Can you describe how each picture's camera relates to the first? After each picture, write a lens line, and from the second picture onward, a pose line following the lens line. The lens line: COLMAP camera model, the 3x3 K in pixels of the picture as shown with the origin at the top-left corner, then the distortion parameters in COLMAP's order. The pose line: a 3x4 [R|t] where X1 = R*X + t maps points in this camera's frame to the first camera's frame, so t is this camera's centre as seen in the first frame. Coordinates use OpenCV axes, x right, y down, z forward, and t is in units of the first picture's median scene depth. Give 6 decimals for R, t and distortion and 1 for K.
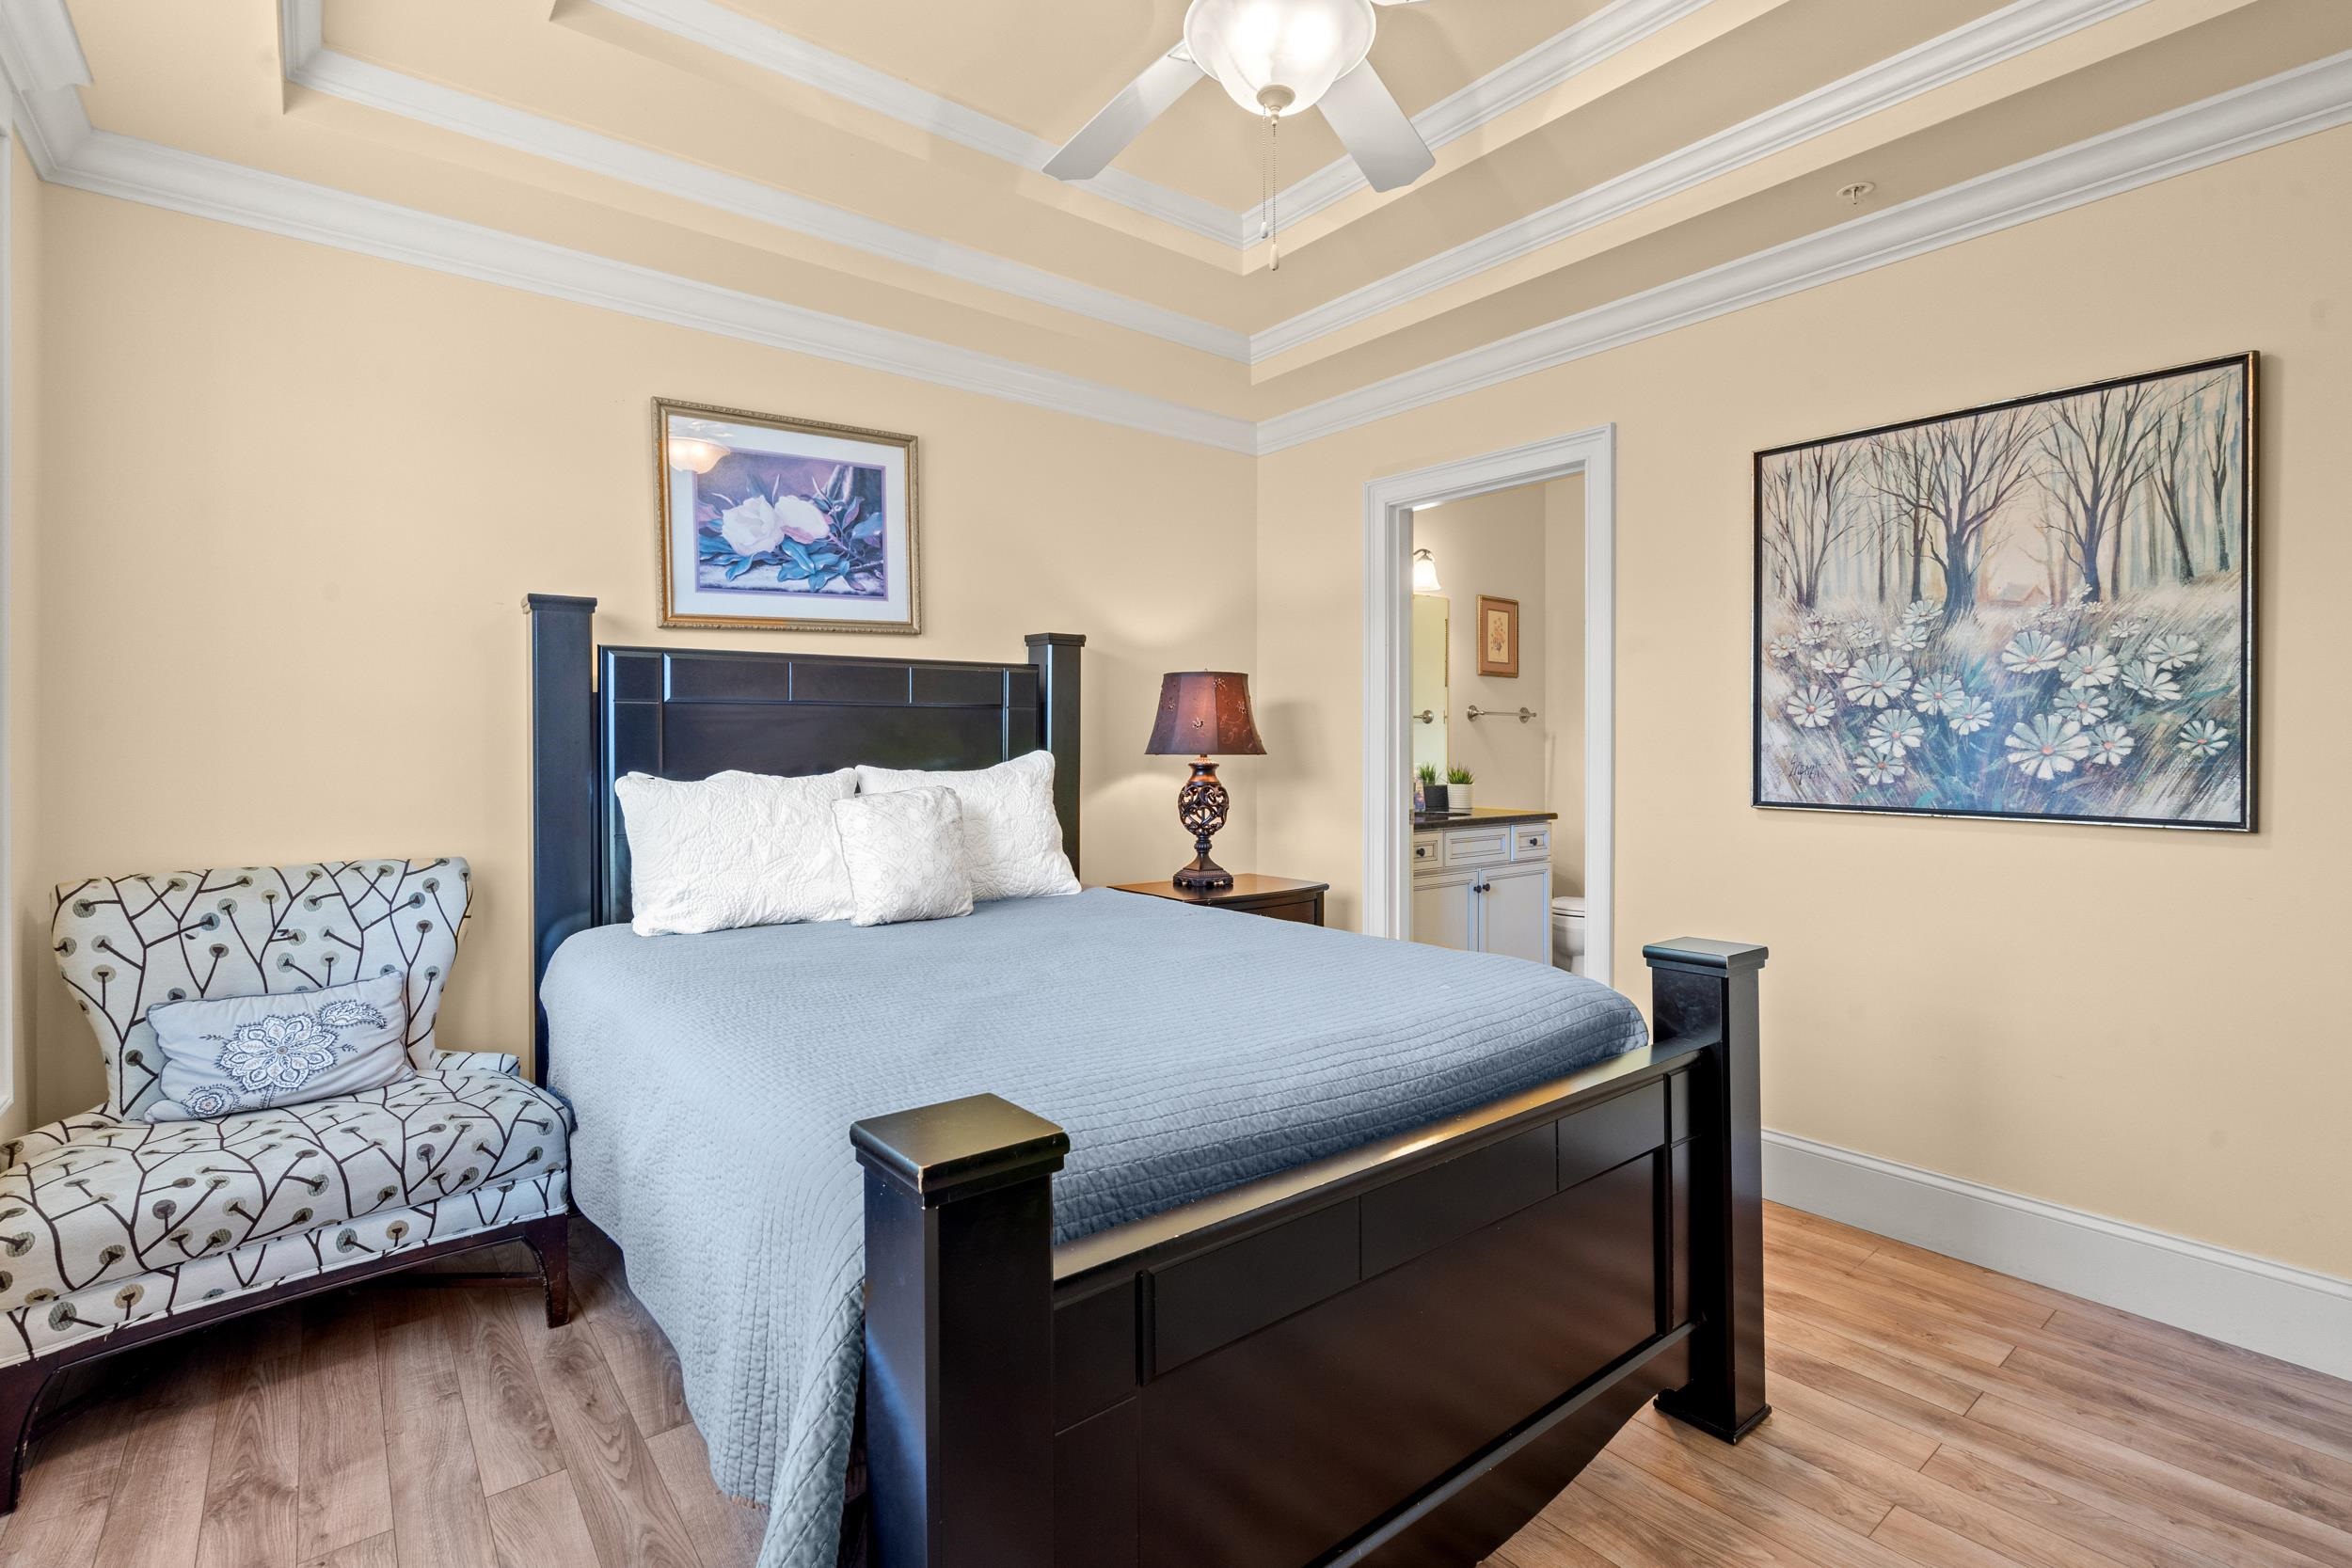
lens RADIAL K [[1084.1, 0, 1165.3], [0, 1084.1, 760.4], [0, 0, 1]] dist [-0.008469, 0.002902]
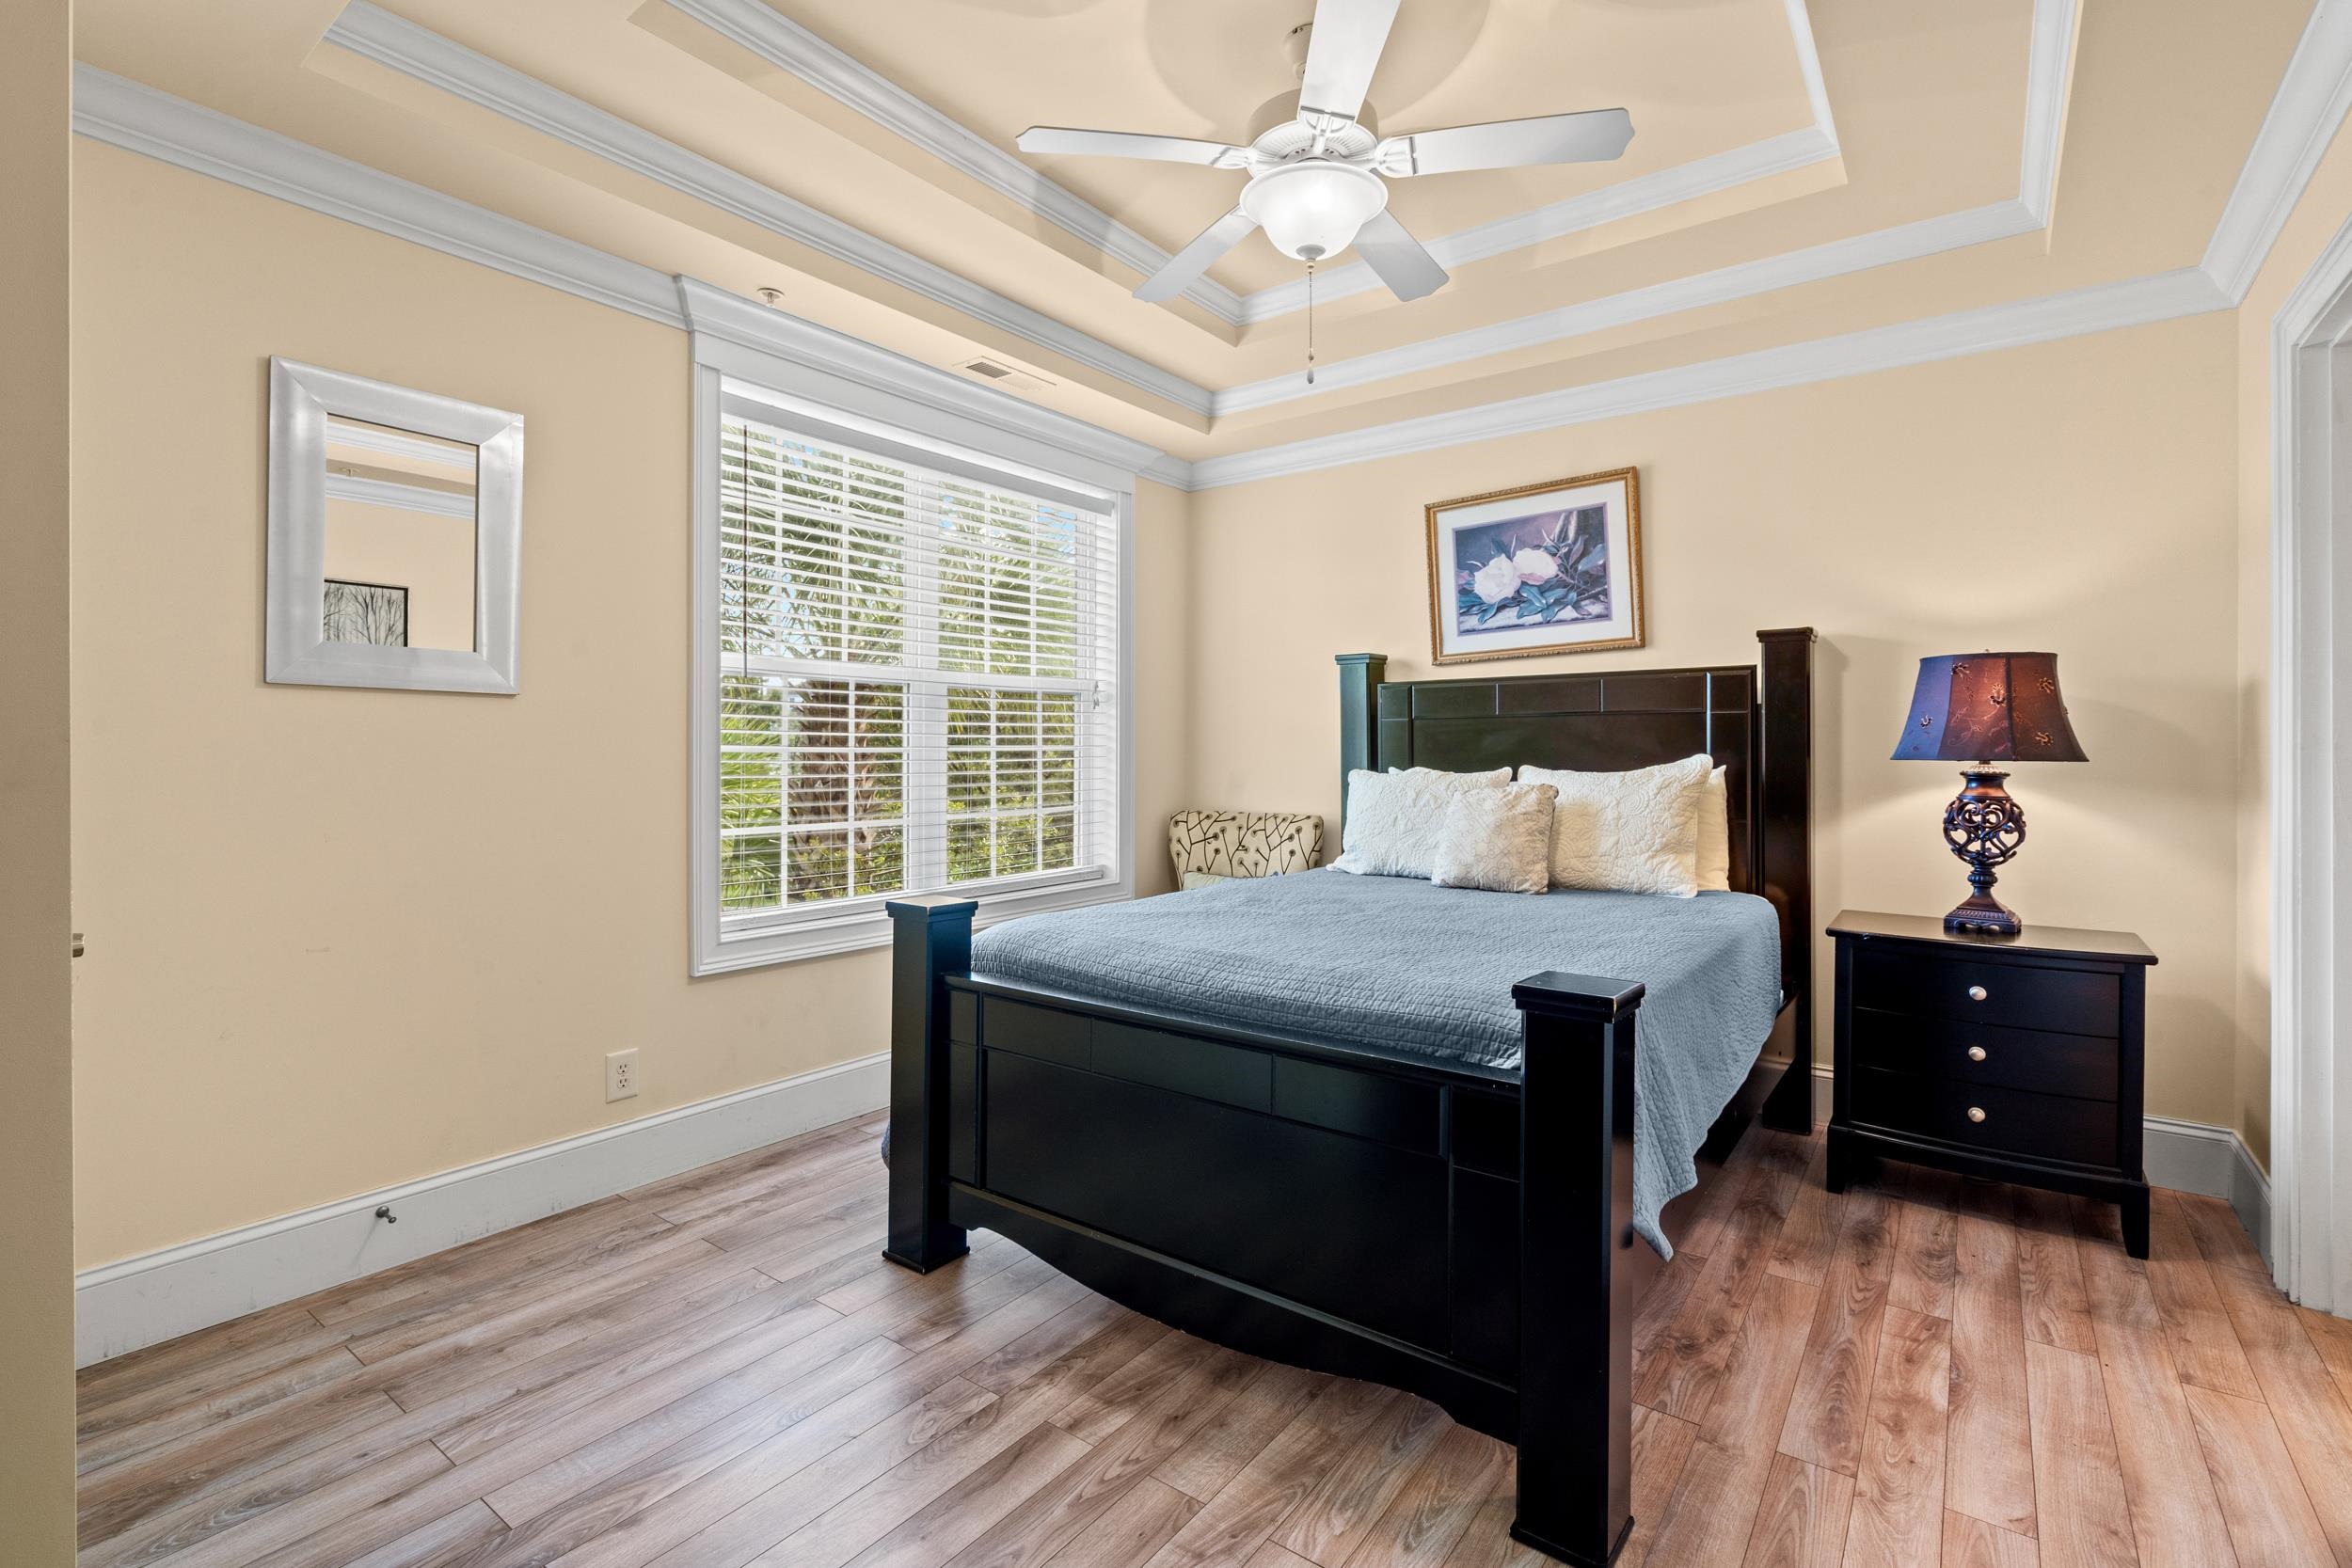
lens RADIAL K [[1084.1, 0, 1170.8], [0, 1084.1, 773.6], [0, 0, 1]] dist [-0.008469, 0.002902]
pose [[0.251209, 0.020701, -0.967711, 0.756763], [-0.014385, 0.999741, 0.017652, -0.001923], [0.967826, 0.009486, 0.251442, 0.291112]]
